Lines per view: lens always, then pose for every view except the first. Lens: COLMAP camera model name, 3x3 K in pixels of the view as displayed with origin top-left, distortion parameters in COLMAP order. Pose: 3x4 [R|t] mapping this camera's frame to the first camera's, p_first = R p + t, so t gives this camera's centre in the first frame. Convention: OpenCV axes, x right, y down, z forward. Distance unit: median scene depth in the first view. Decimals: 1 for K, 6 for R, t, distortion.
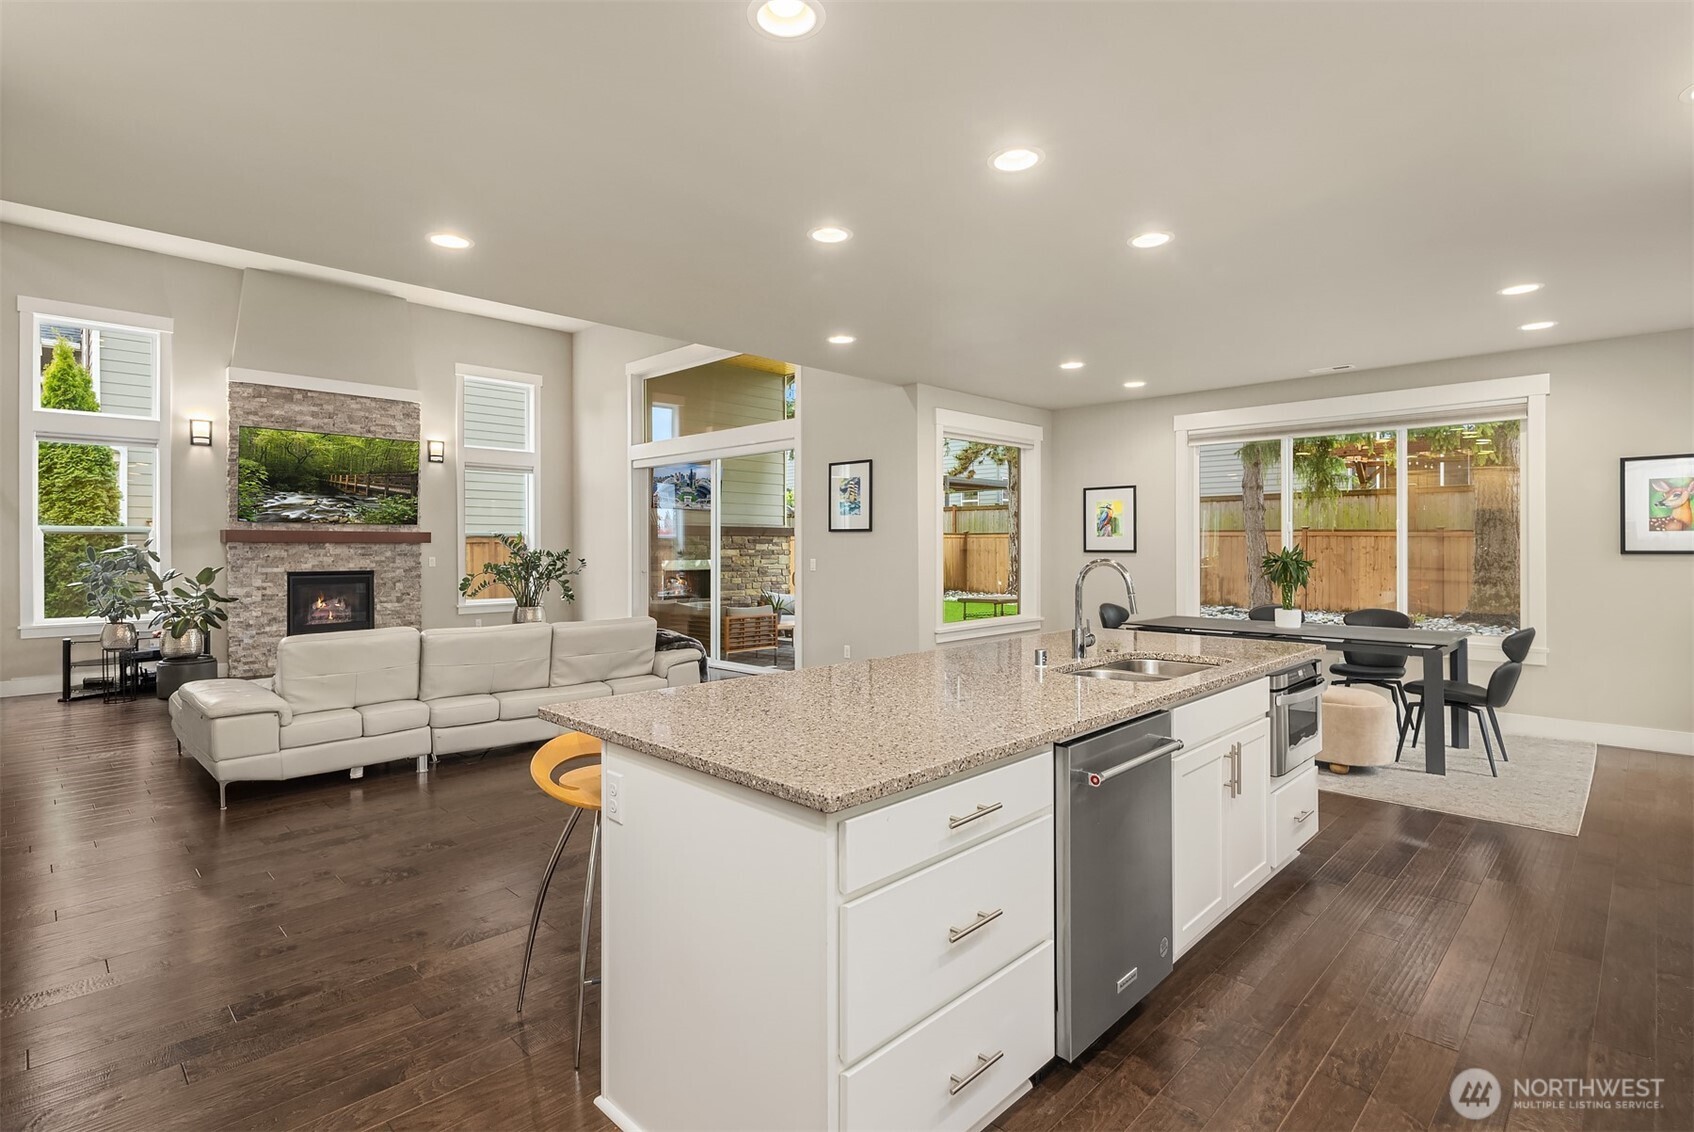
lens RADIAL K [[818.2, 0, 854.1], [0, 818.2, 549.5], [0, 0, 1]] dist [0.005709, -0.002882]
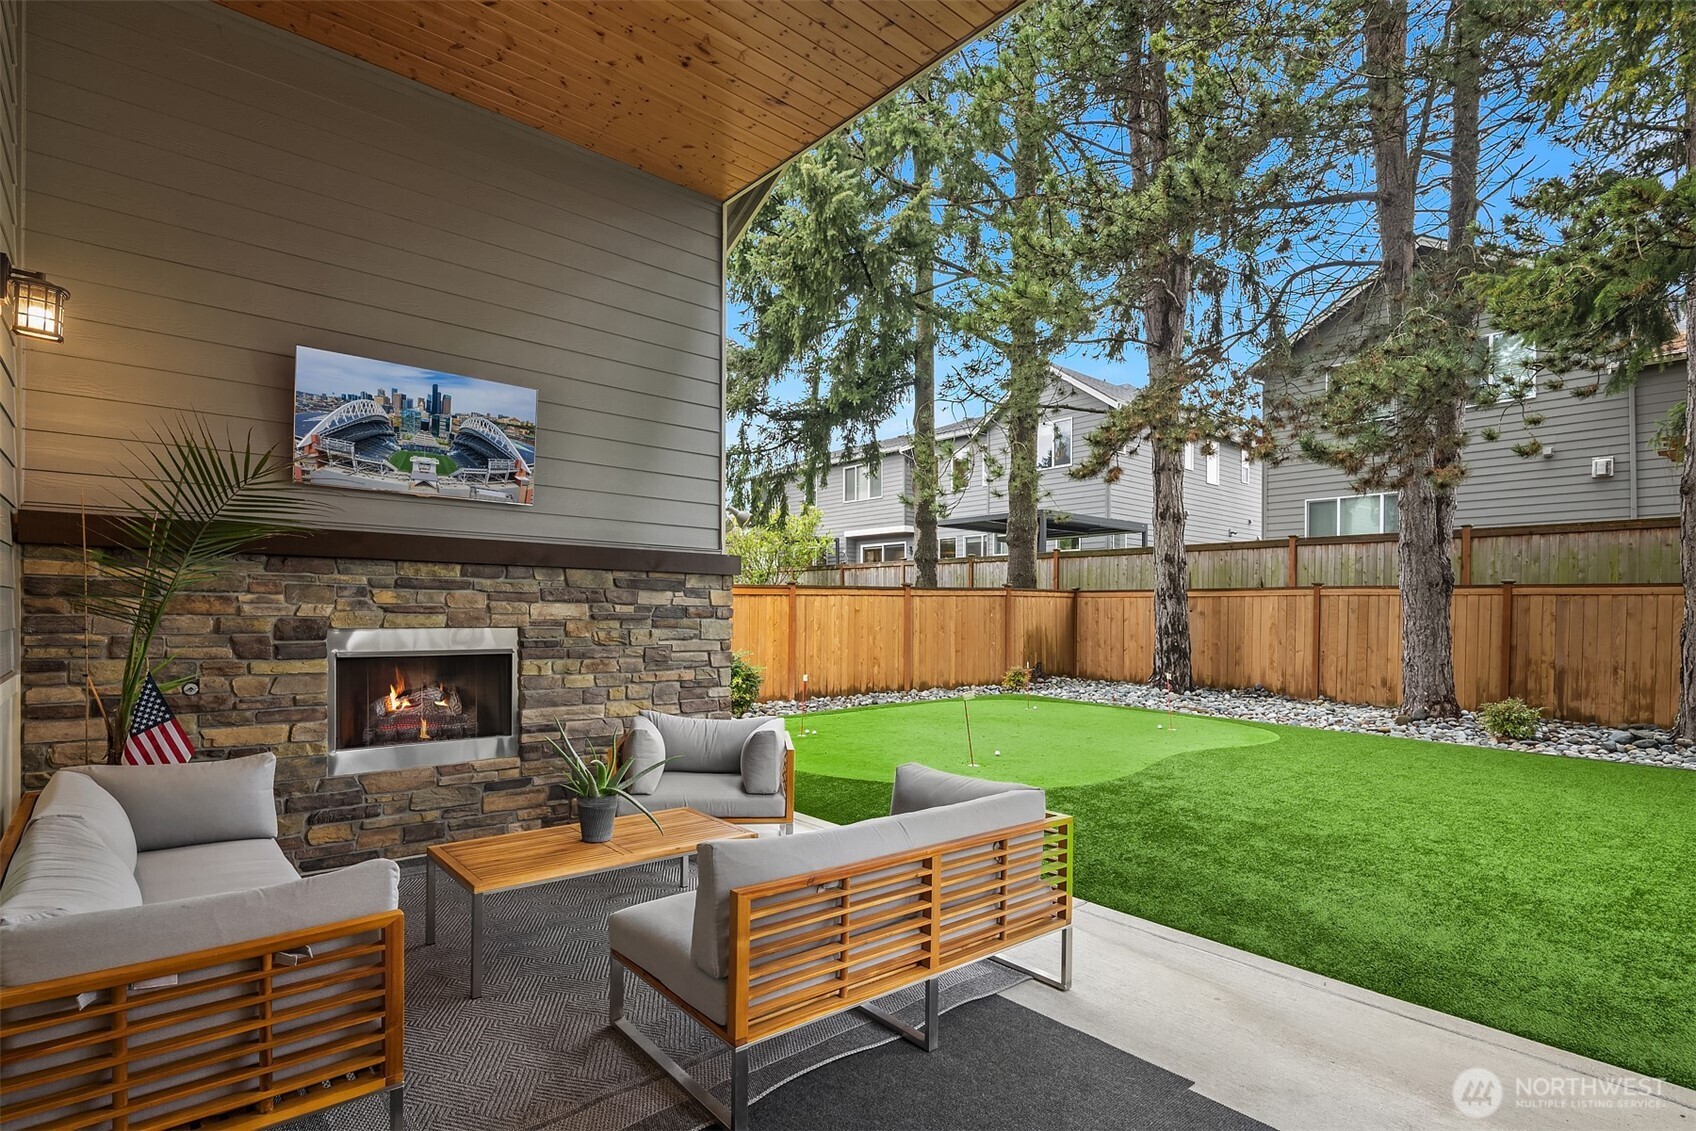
lens RADIAL K [[819.1, 0, 858.4], [0, 819.1, 610.5], [0, 0, 1]] dist [0.005709, -0.002882]
pose [[0.996888, 0.009551, -0.078255, 0.034494], [-0.009998, 0.999936, -0.005317, 0.006045], [0.078199, 0.006083, 0.996919, 0.898456]]
